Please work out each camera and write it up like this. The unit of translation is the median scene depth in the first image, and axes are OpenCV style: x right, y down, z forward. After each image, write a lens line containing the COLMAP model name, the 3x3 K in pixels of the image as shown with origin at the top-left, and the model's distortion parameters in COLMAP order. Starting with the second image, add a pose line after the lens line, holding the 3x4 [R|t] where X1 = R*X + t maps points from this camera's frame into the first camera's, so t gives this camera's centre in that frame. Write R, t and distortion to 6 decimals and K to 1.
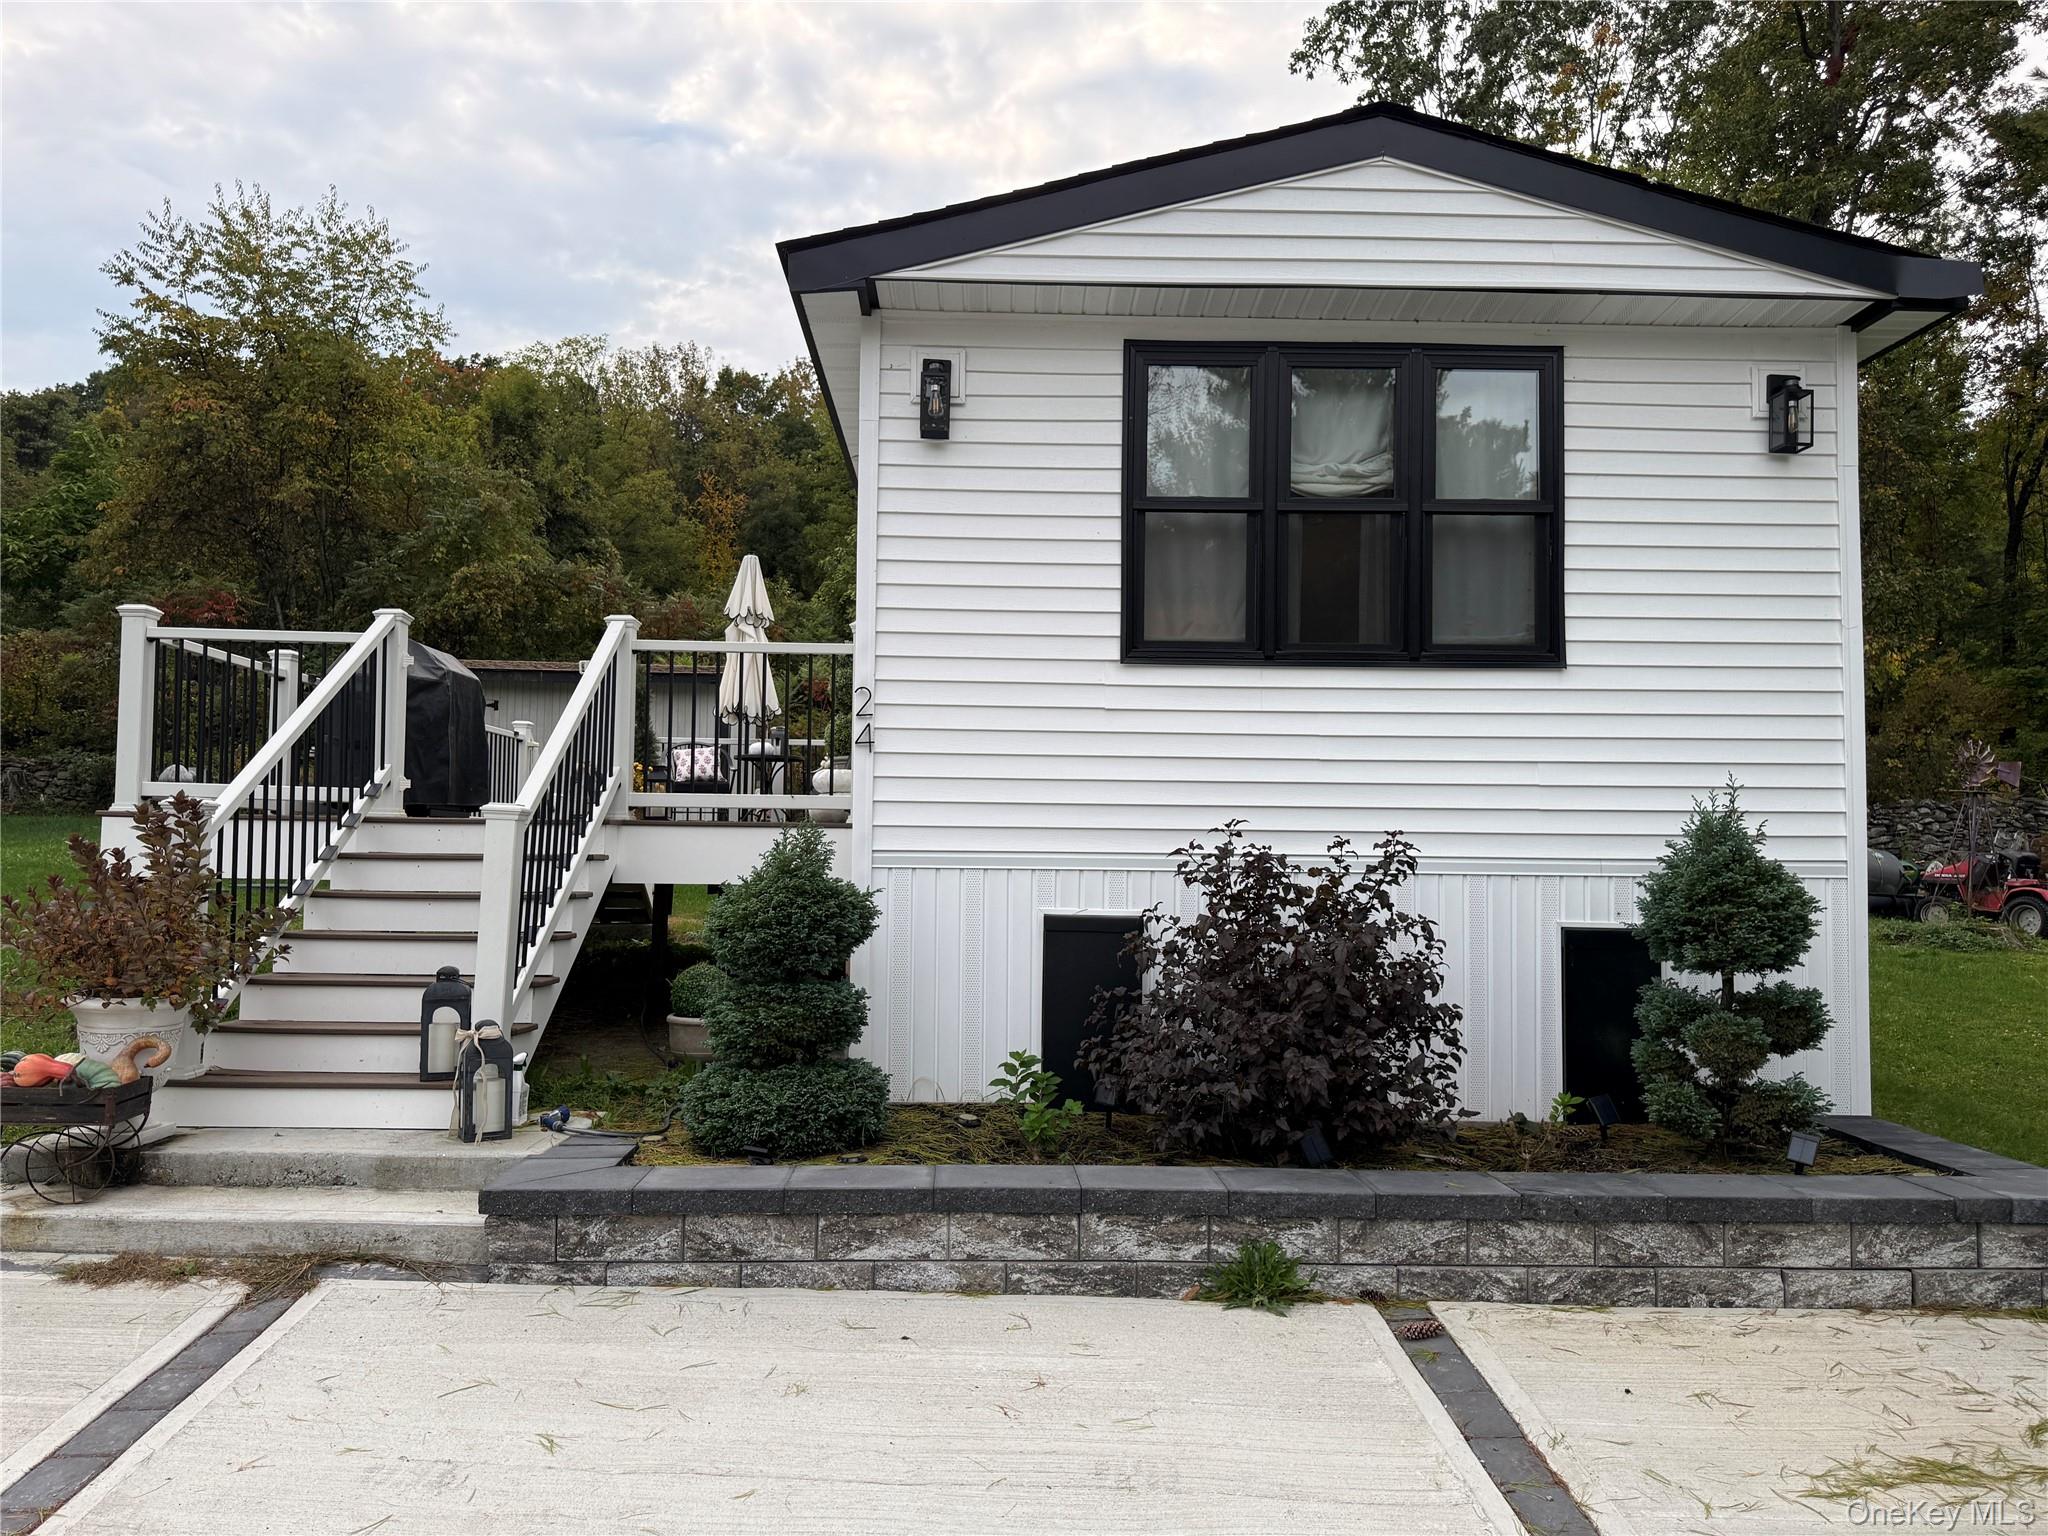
lens RADIAL K [[1463.5, 0, 1019.5], [0, 1463.5, 782.0], [0, 0, 1]] dist [0.046940, -0.058290]
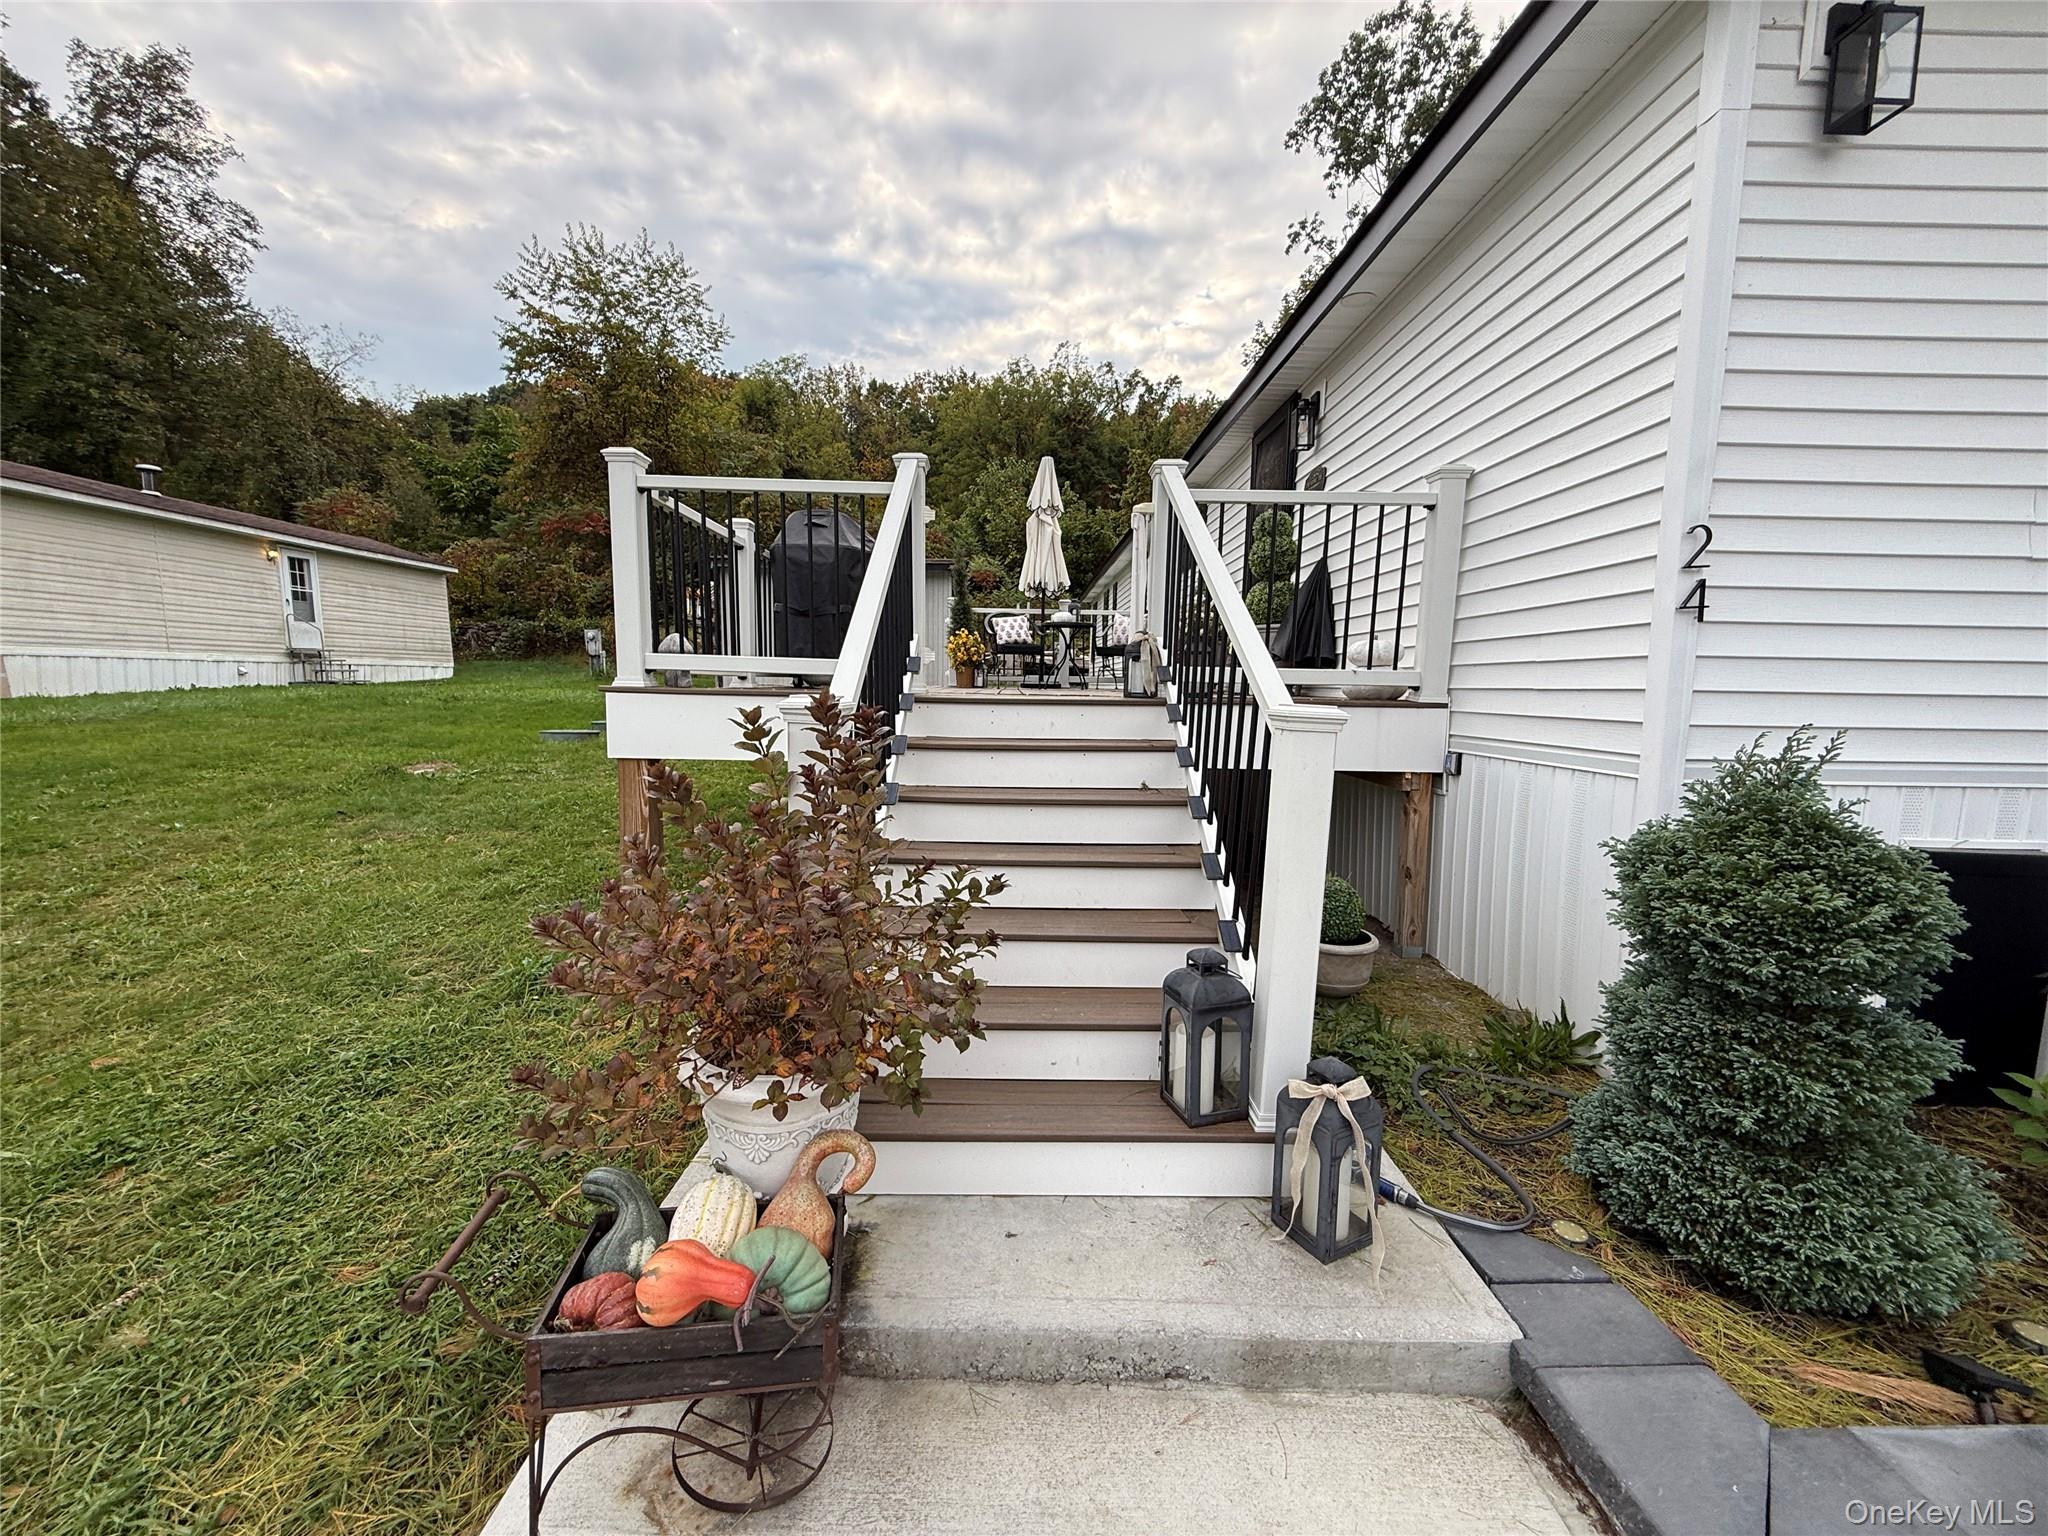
lens RADIAL K [[821.3, 0, 1018.2], [0, 821.3, 774.0], [0, 0, 1]] dist [-0.000484, -0.000041]
pose [[0.999889, 0.004384, -0.014221, -0.082989], [-0.001989, 0.986412, 0.164277, -0.002303], [0.014748, -0.164231, 0.986312, 0.114945]]
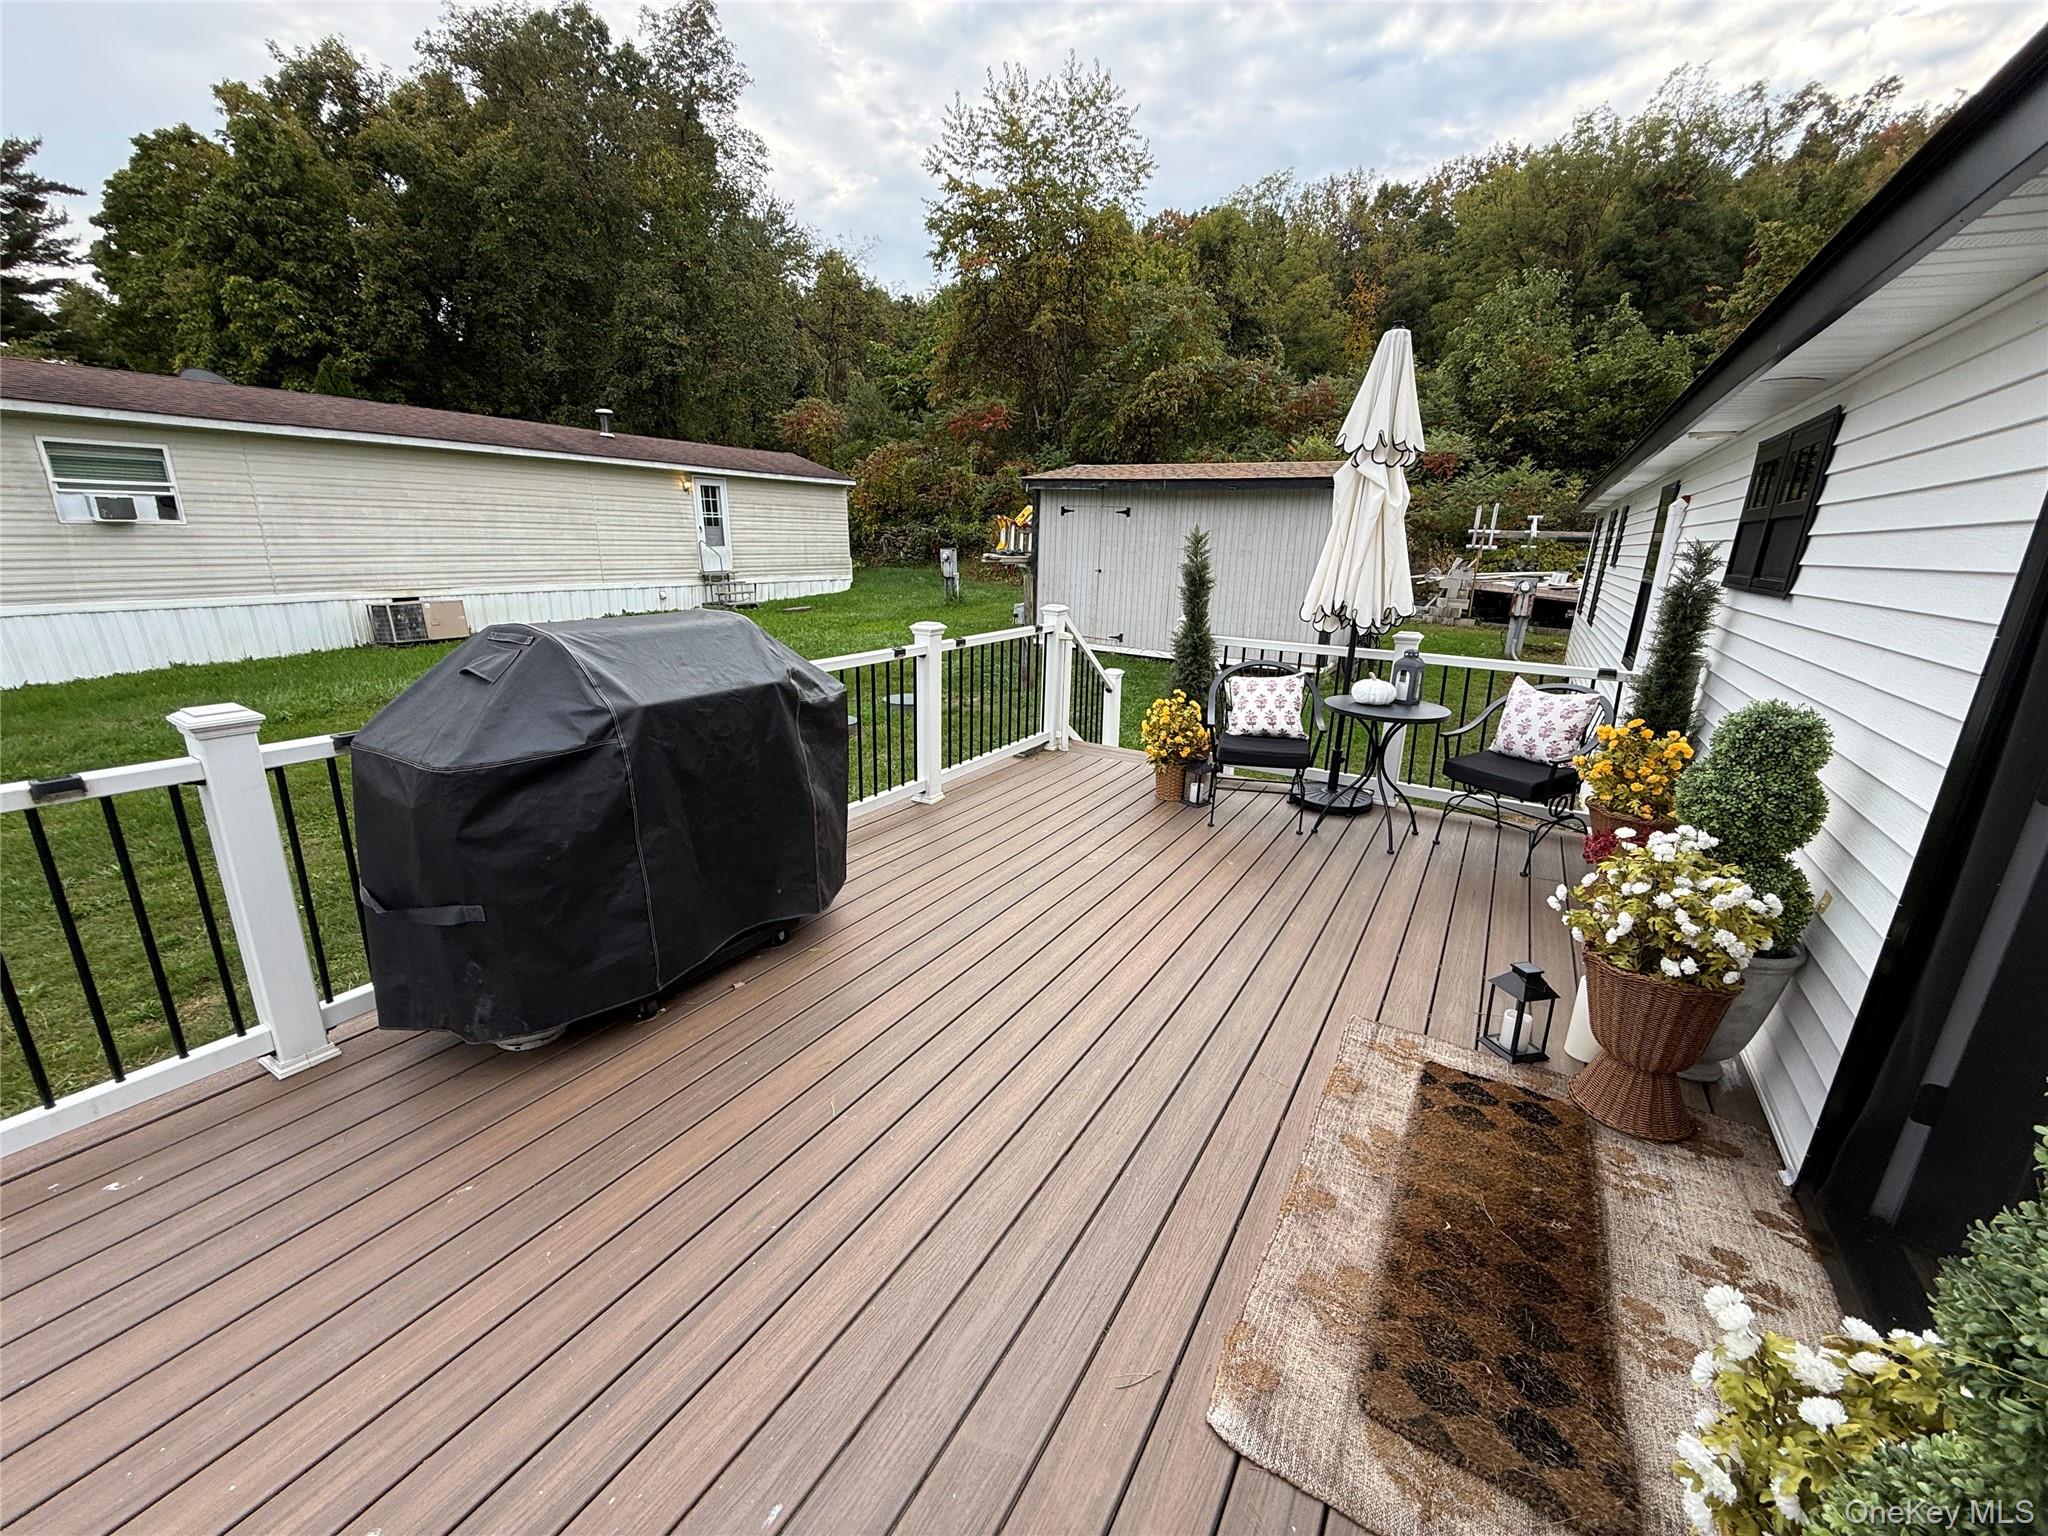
lens RADIAL K [[816.0, 0, 1019.9], [0, 816.0, 770.5], [0, 0, 1]] dist [0.000079, 0.000025]
pose [[0.844735, 0.156186, -0.511887, -0.050205], [0.015245, 0.949058, 0.314733, -0.039945], [0.534967, -0.273670, 0.799321, 0.262561]]
